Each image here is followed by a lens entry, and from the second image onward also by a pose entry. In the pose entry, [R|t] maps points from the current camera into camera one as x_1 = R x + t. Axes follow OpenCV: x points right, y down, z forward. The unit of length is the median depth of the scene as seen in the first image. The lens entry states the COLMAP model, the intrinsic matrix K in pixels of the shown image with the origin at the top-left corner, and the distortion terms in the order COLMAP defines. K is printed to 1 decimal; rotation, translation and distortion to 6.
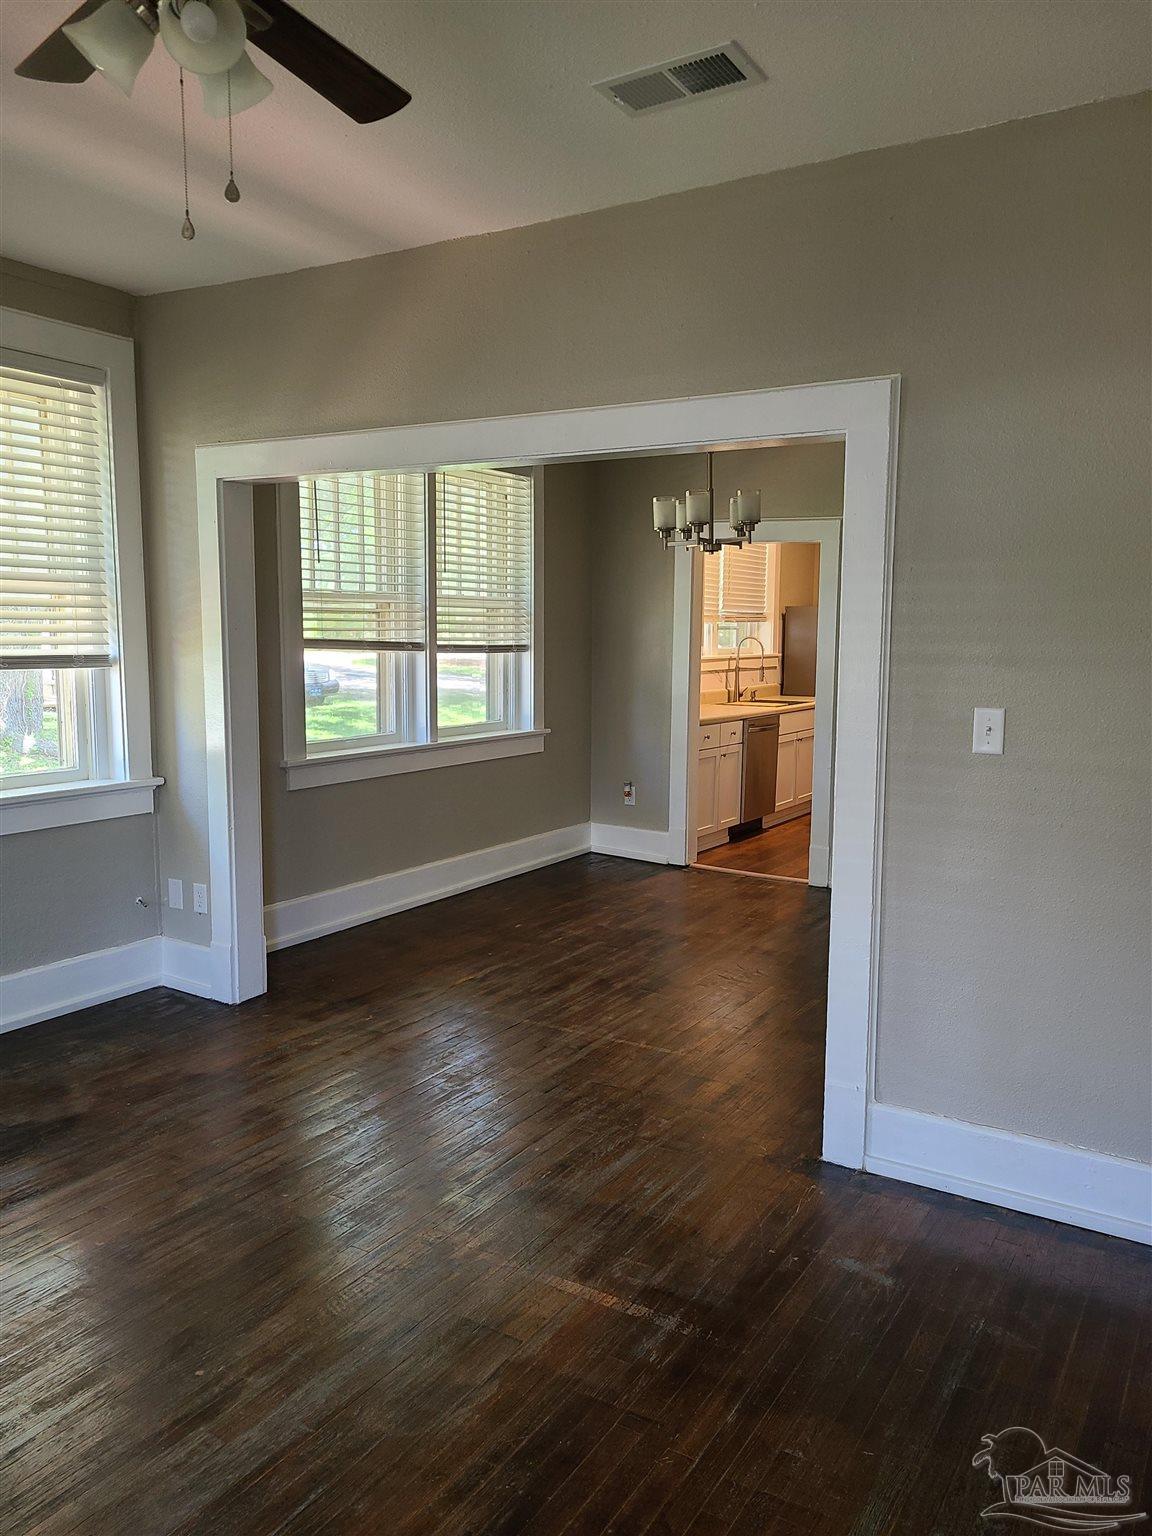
lens RADIAL K [[1159.1, 0, 576.0], [0, 1159.1, 768.0], [0, 0, 1]] dist [0.074558, -0.003785]
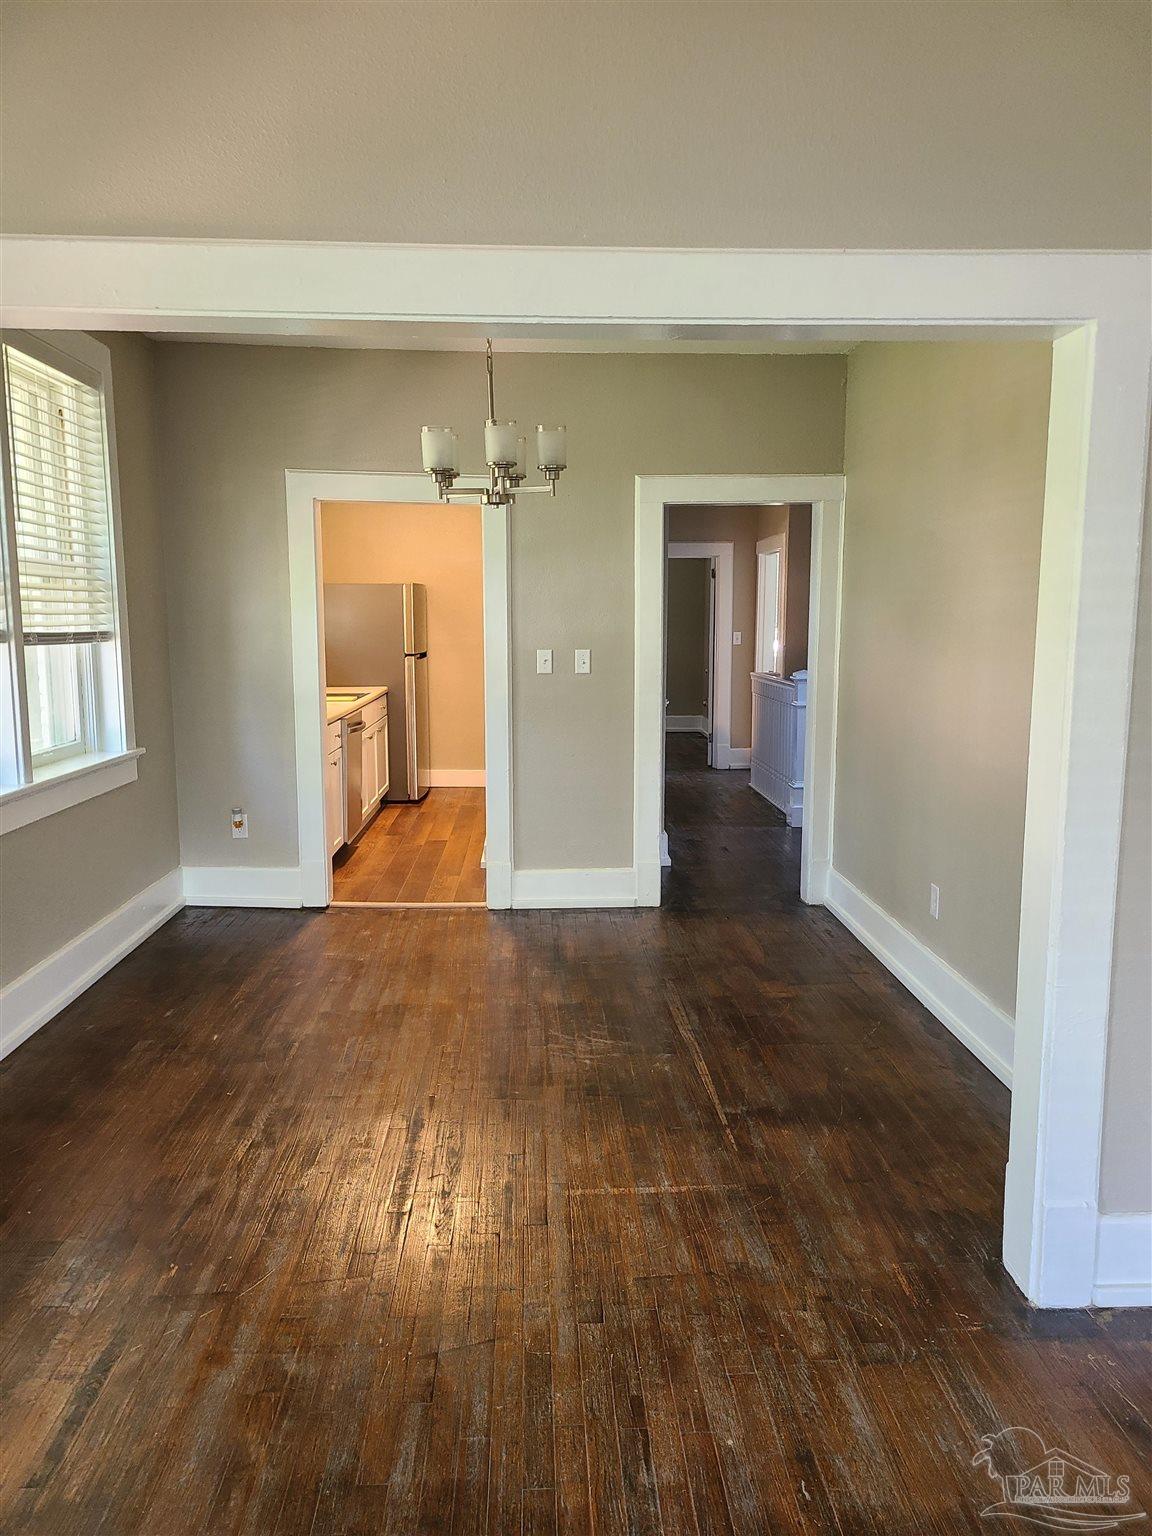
lens RADIAL K [[1159.1, 0, 576.0], [0, 1159.1, 768.0], [0, 0, 1]] dist [0.074558, -0.003785]
pose [[0.834231, -0.083294, 0.545088, -0.199368], [0.075449, 0.996470, 0.036798, -0.028205], [-0.546229, 0.010428, 0.837571, 0.247245]]
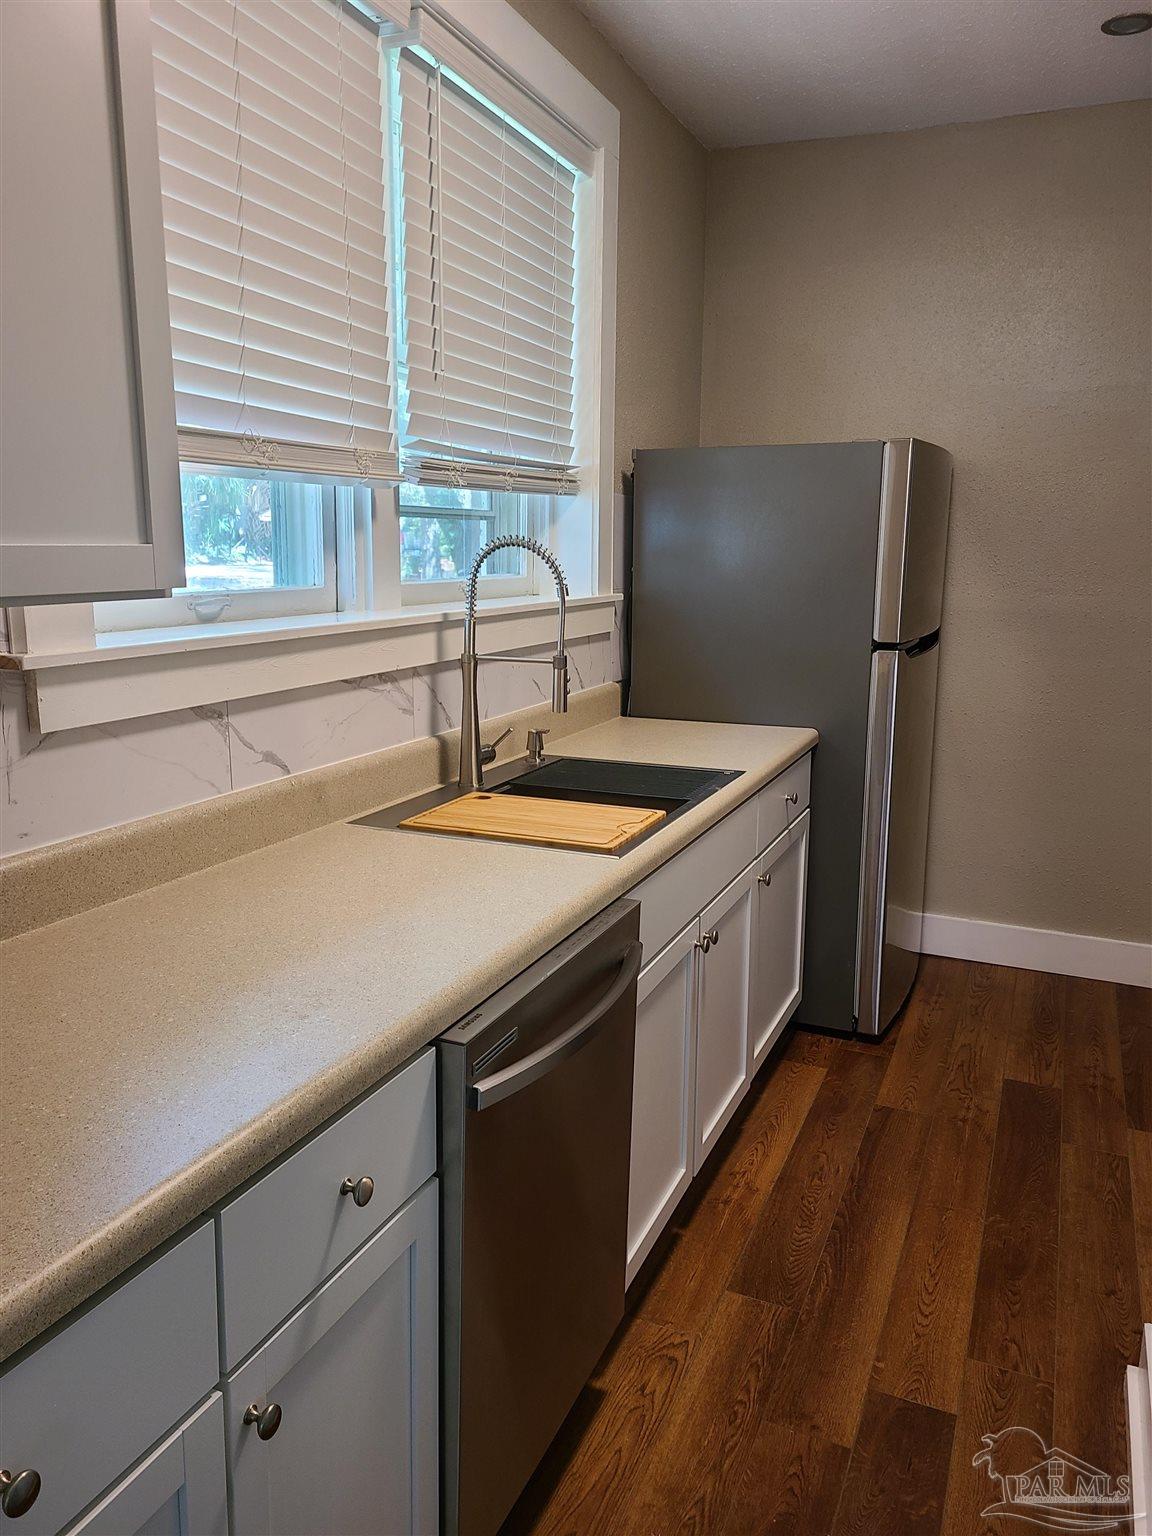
lens RADIAL K [[1159.1, 0, 576.0], [0, 1159.1, 768.0], [0, 0, 1]] dist [0.074558, -0.003785]
pose [[0.989698, -0.027622, 0.140480, 0.166744], [0.018110, 0.997483, 0.068548, -0.104644], [-0.142020, -0.065298, 0.987708, 0.973914]]
